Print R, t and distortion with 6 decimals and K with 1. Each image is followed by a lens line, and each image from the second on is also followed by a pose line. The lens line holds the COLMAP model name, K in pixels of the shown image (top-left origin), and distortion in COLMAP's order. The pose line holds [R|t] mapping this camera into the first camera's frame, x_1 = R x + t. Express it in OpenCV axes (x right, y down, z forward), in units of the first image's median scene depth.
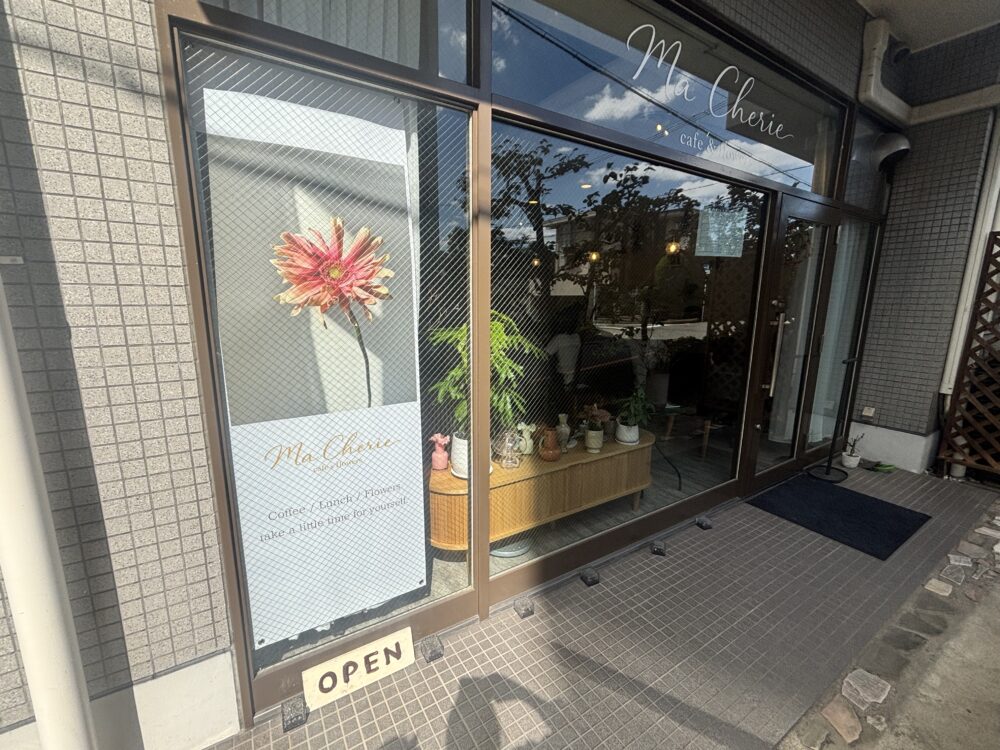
lens RADIAL K [[396.4, 0, 502.2], [0, 396.4, 374.1], [0, 0, 1]] dist [-0.000198, -0.000136]
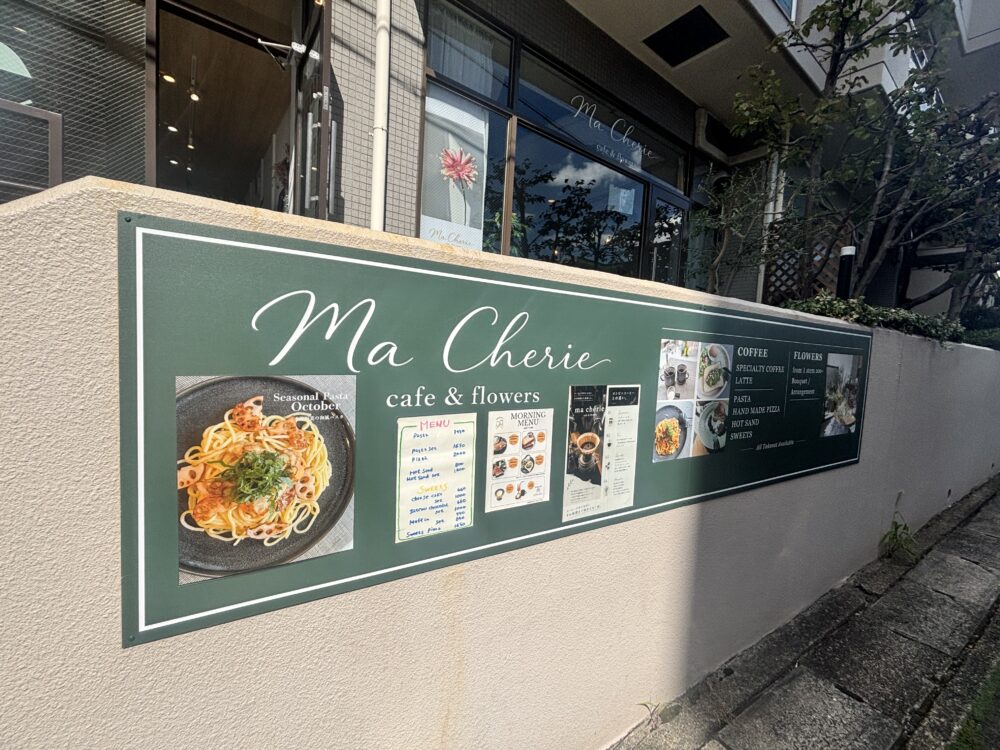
lens RADIAL K [[396.4, 0, 499.6], [0, 396.4, 375.7], [0, 0, 1]] dist [-0.000198, -0.000136]
pose [[0.995567, 0.039924, 0.085161, -0.299944], [-0.029847, 0.992744, -0.116484, 1.319131], [-0.089193, 0.113425, 0.989535, -1.371398]]
